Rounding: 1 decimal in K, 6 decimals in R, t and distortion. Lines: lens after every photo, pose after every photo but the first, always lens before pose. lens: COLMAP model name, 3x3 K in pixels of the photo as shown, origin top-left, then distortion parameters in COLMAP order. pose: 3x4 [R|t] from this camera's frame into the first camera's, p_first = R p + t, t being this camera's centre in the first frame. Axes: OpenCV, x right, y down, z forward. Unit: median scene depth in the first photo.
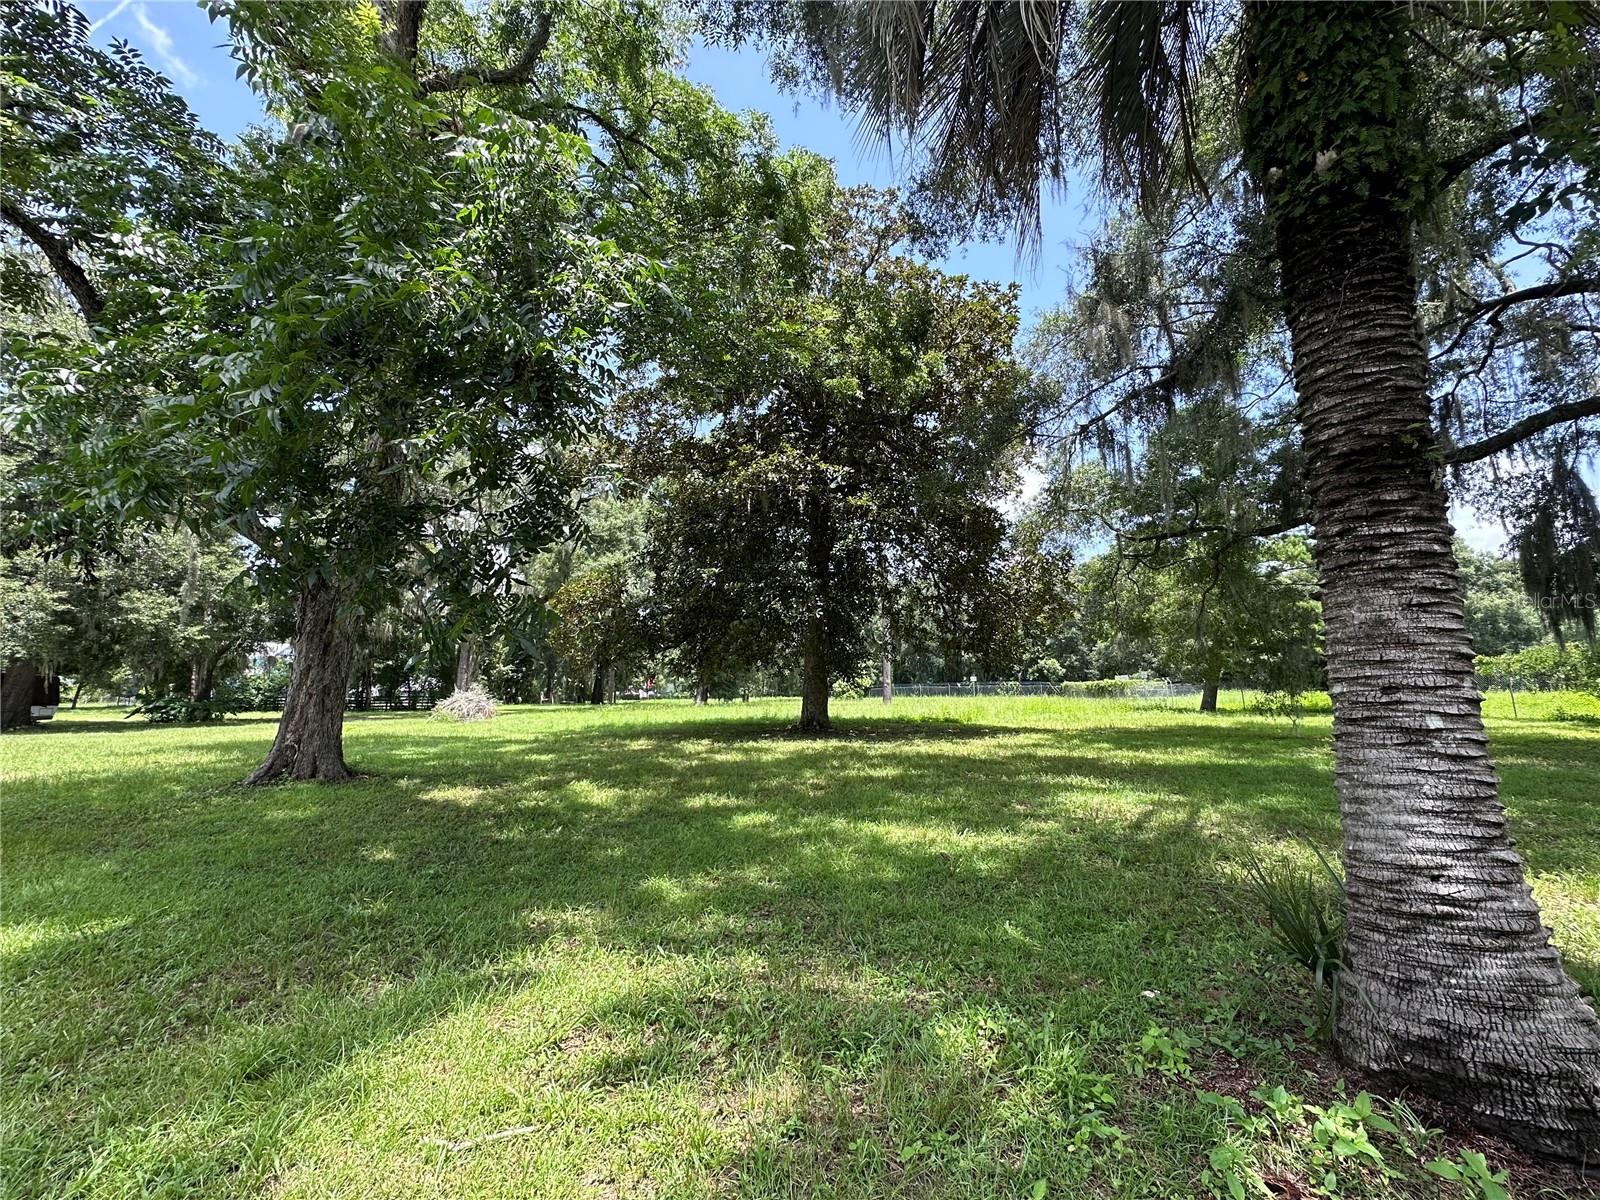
lens RADIAL K [[633.6, 0, 797.7], [0, 633.6, 597.6], [0, 0, 1]] dist [-0.001930, 0.000240]
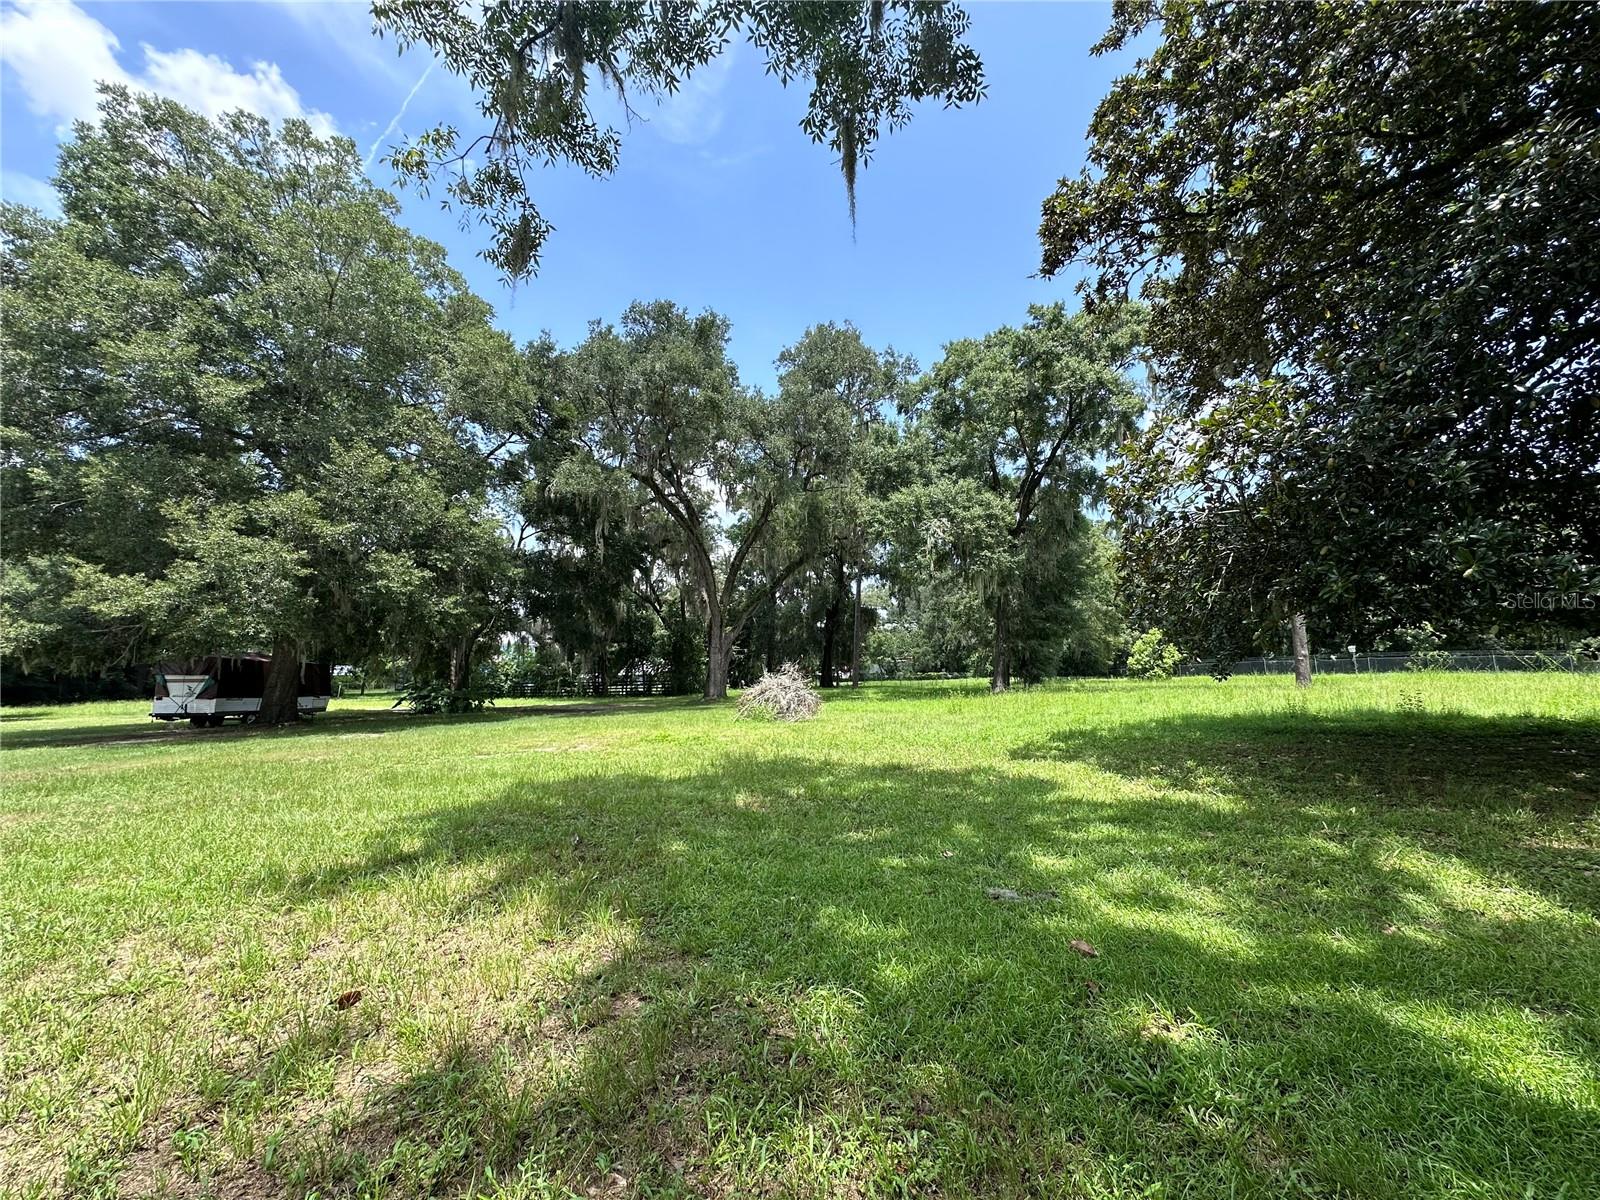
lens RADIAL K [[633.6, 0, 796.0], [0, 633.6, 598.1], [0, 0, 1]] dist [-0.001930, 0.000240]
pose [[0.965537, -0.042950, -0.256697, -0.332175], [0.050907, 0.998404, 0.024433, 0.049494], [0.255238, -0.036658, 0.966183, 0.346347]]
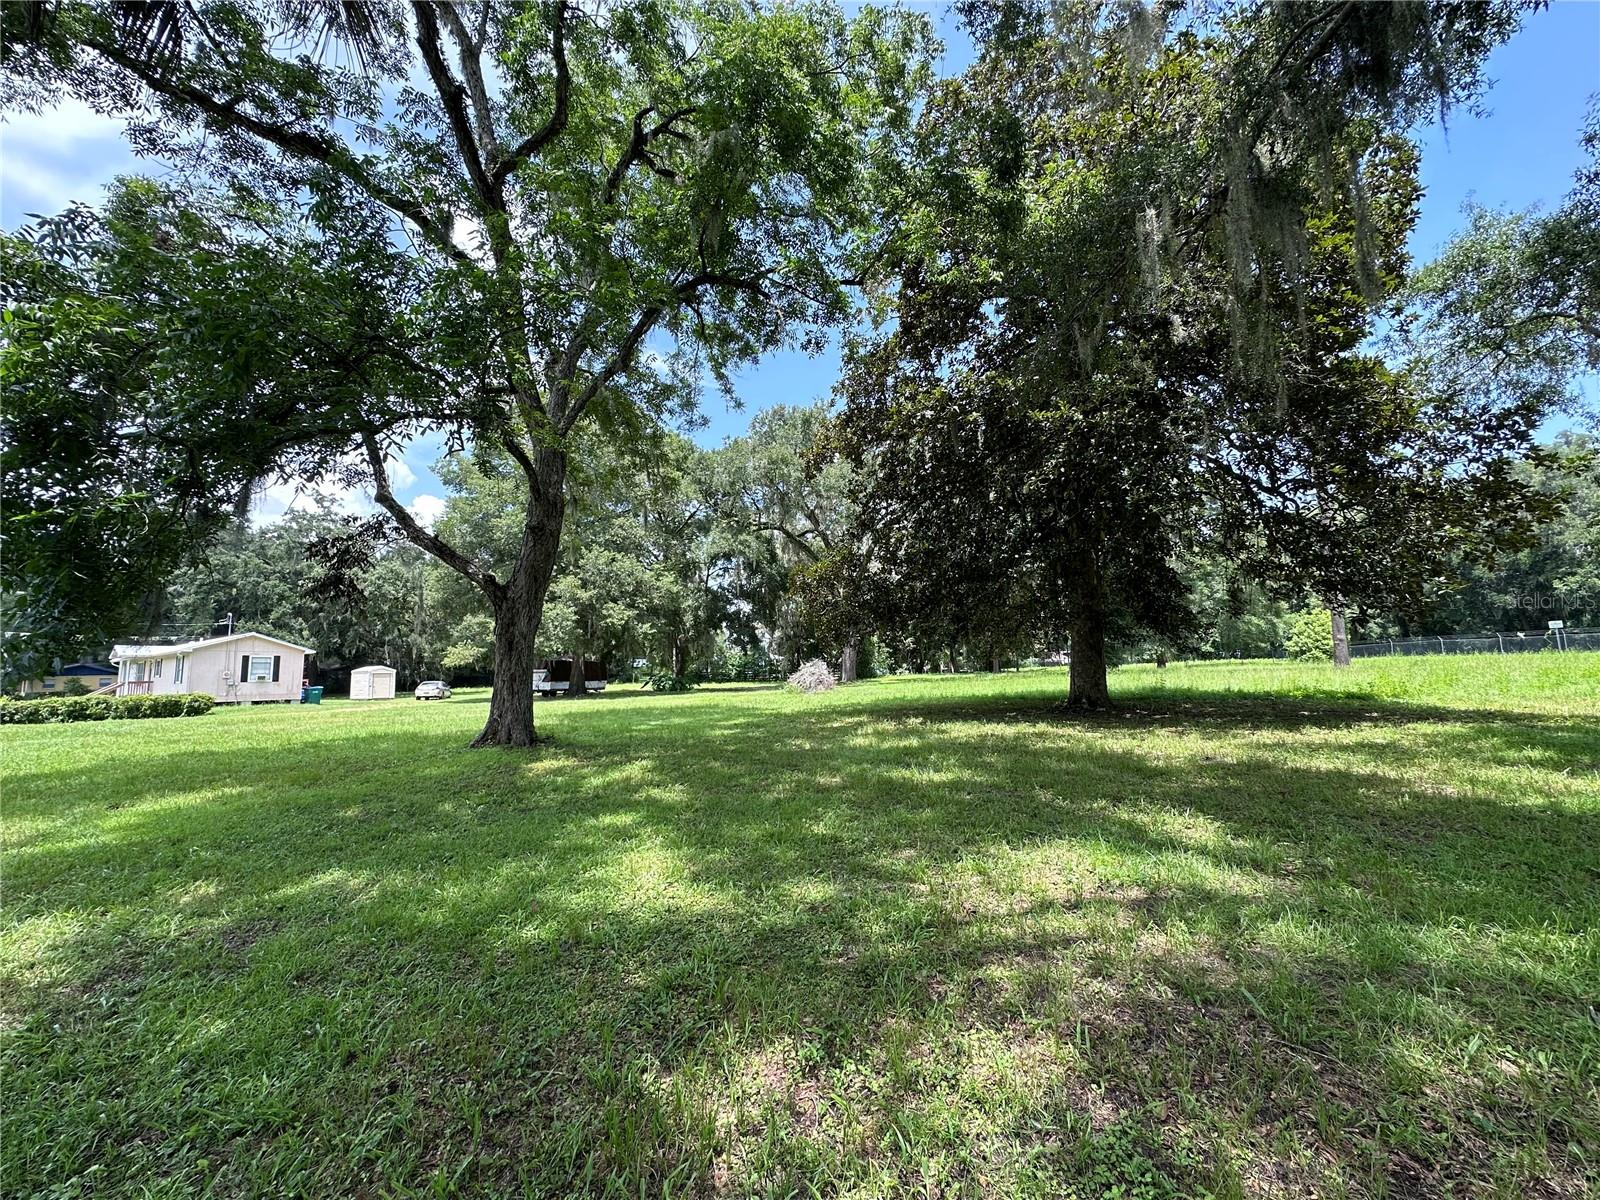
lens RADIAL K [[633.6, 0, 790.1], [0, 633.6, 596.6], [0, 0, 1]] dist [-0.001930, 0.000240]
pose [[0.783550, -0.087897, -0.615080, 0.156347], [0.118577, 0.992903, 0.009166, 0.011060], [0.609909, -0.080116, 0.788412, 0.099414]]
